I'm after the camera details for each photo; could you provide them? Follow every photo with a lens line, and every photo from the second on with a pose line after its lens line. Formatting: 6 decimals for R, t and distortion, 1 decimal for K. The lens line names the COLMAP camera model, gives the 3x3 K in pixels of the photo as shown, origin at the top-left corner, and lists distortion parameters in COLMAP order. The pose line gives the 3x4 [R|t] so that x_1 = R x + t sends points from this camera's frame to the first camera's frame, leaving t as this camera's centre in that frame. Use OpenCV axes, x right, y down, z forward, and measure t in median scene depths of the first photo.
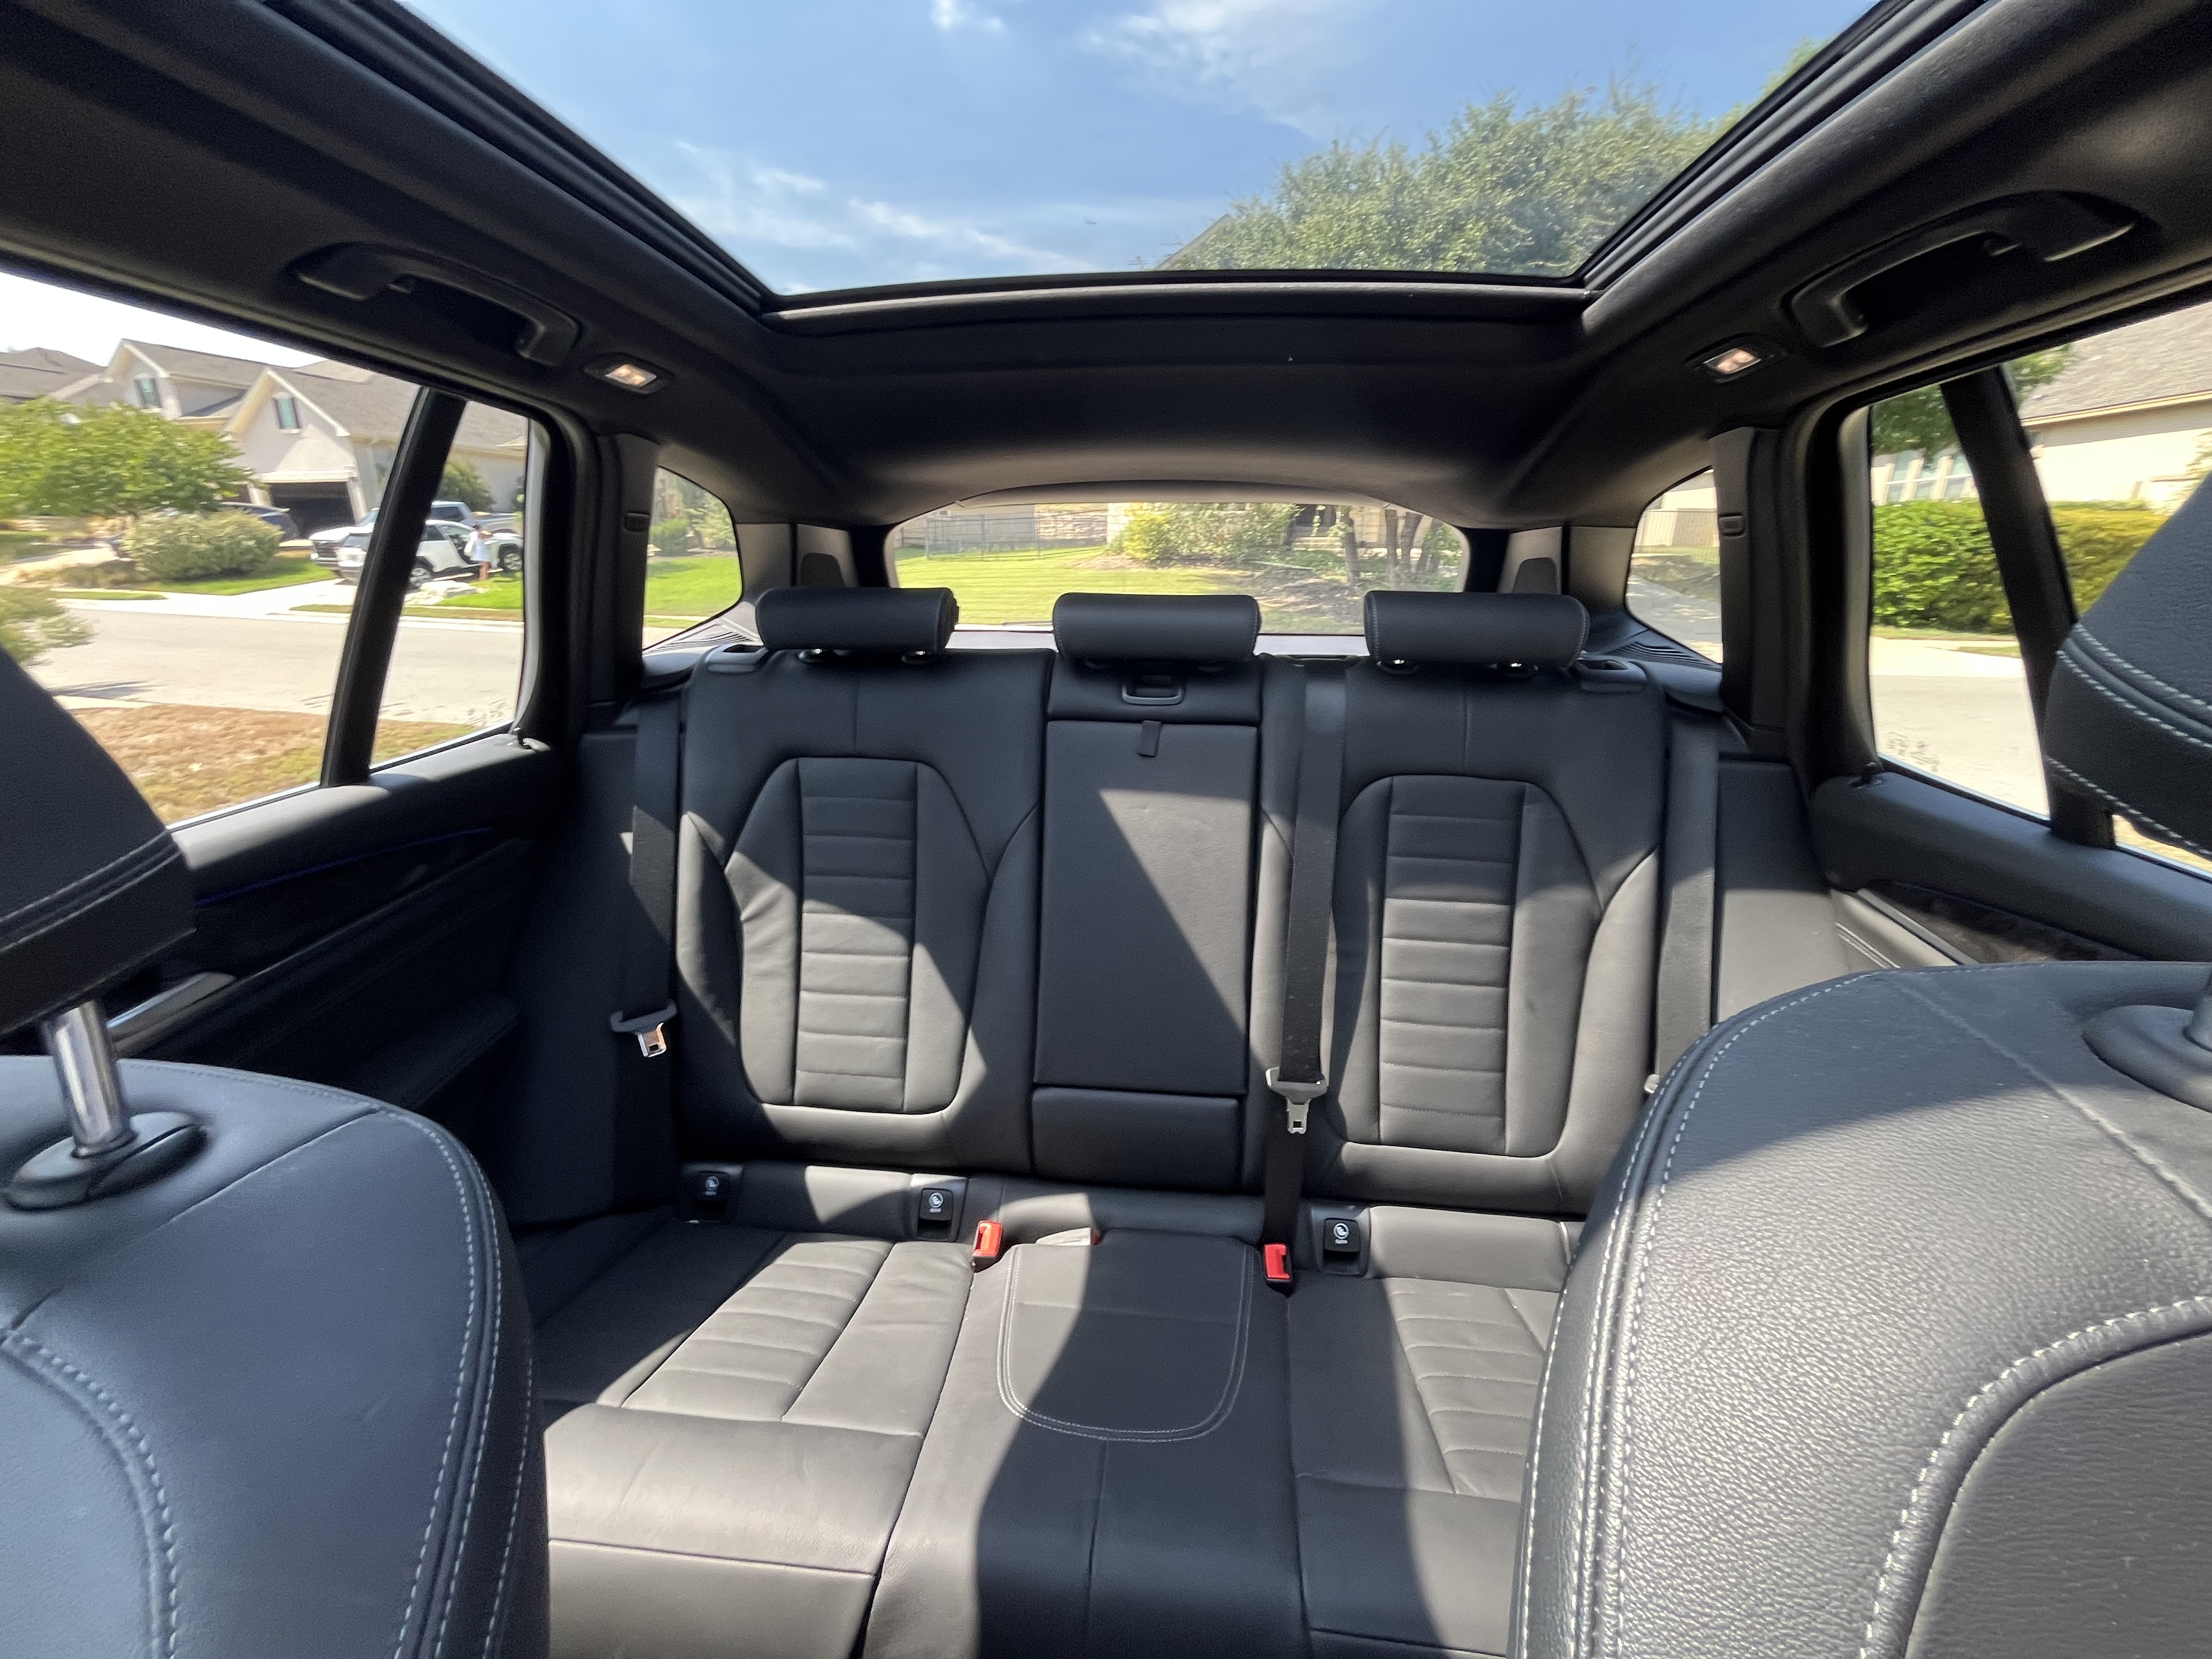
lens RADIAL K [[910.2, 0, 1099.6], [0, 910.2, 833.9], [0, 0, 1]] dist [-0.003526, -0.000034]
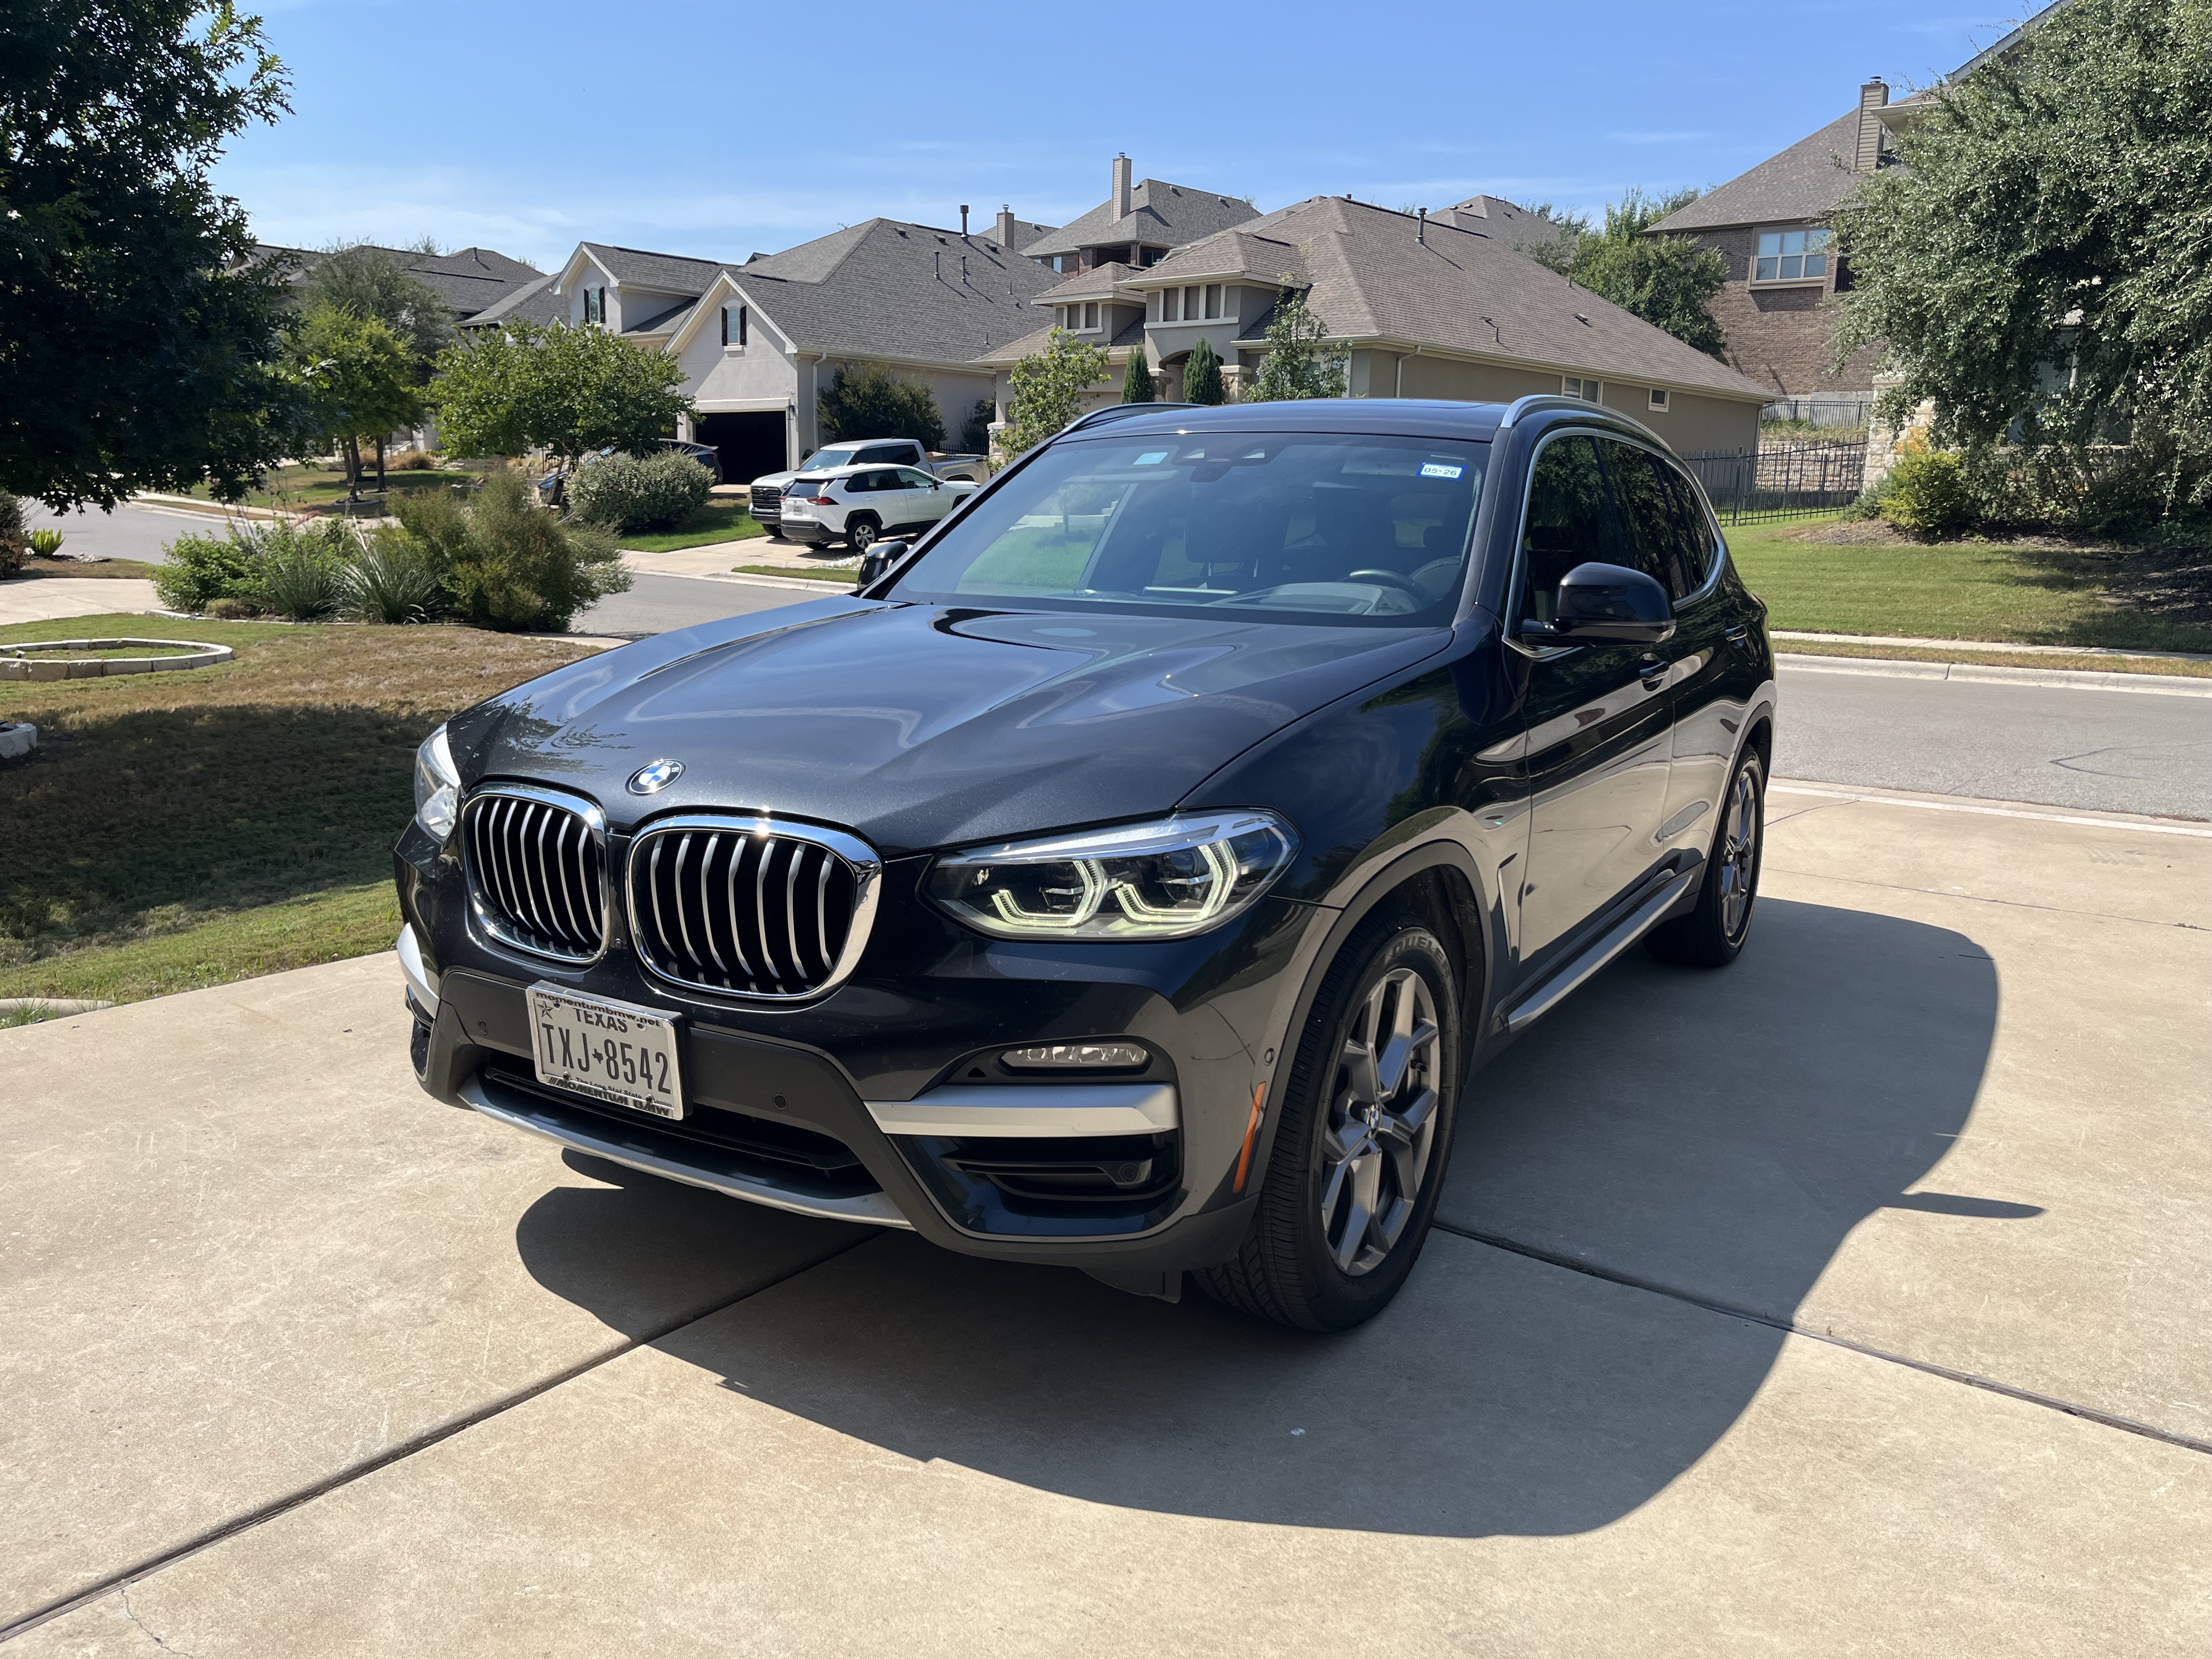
lens RADIAL K [[1680.7, 0, 1120.1], [0, 1680.7, 828.3], [0, 0, 1]] dist [0.072856, -0.098802]
pose [[0.905196, 0.090062, -0.415342, 0.051964], [-0.137135, 0.986910, -0.084874, 0.046773], [0.402261, 0.133785, 0.905697, -0.151619]]
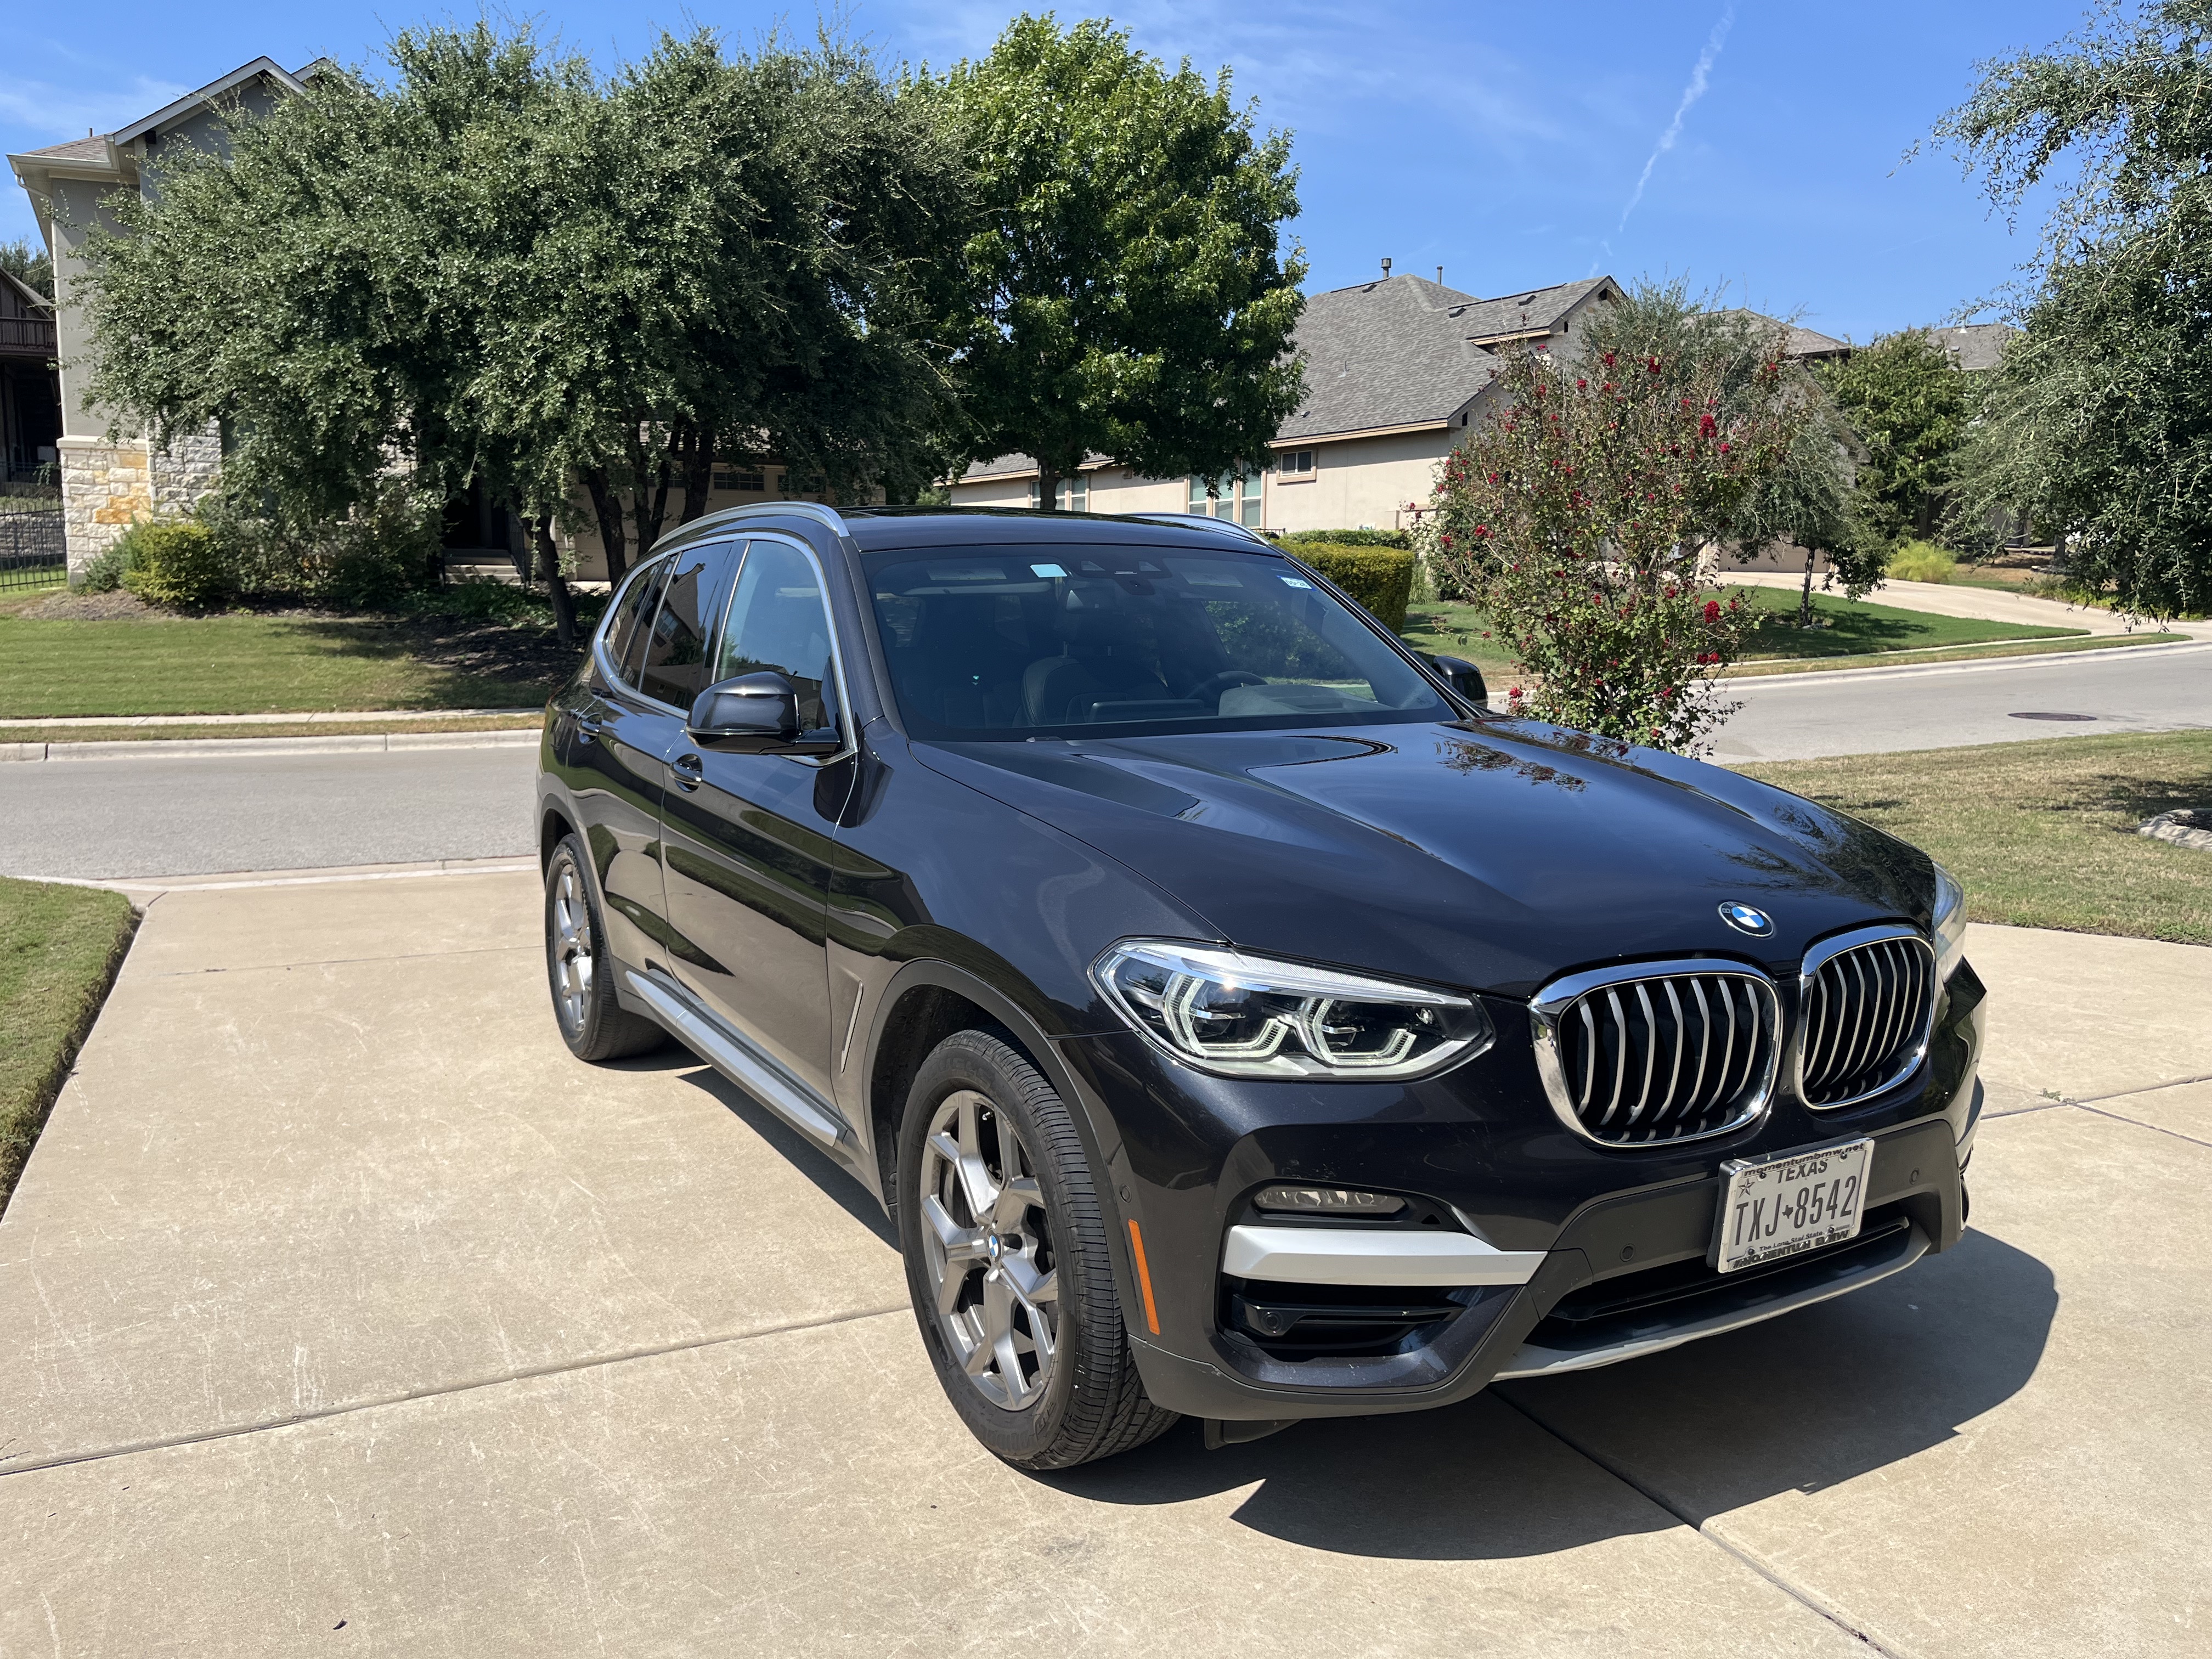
lens RADIAL K [[1680.7, 0, 1105.9], [0, 1680.7, 837.1], [0, 0, 1]] dist [0.072856, -0.098802]
pose [[0.811072, -0.088783, 0.578170, -0.092231], [0.174860, 0.980018, -0.094807, 0.037890], [-0.558200, 0.177994, 0.810390, -0.133305]]
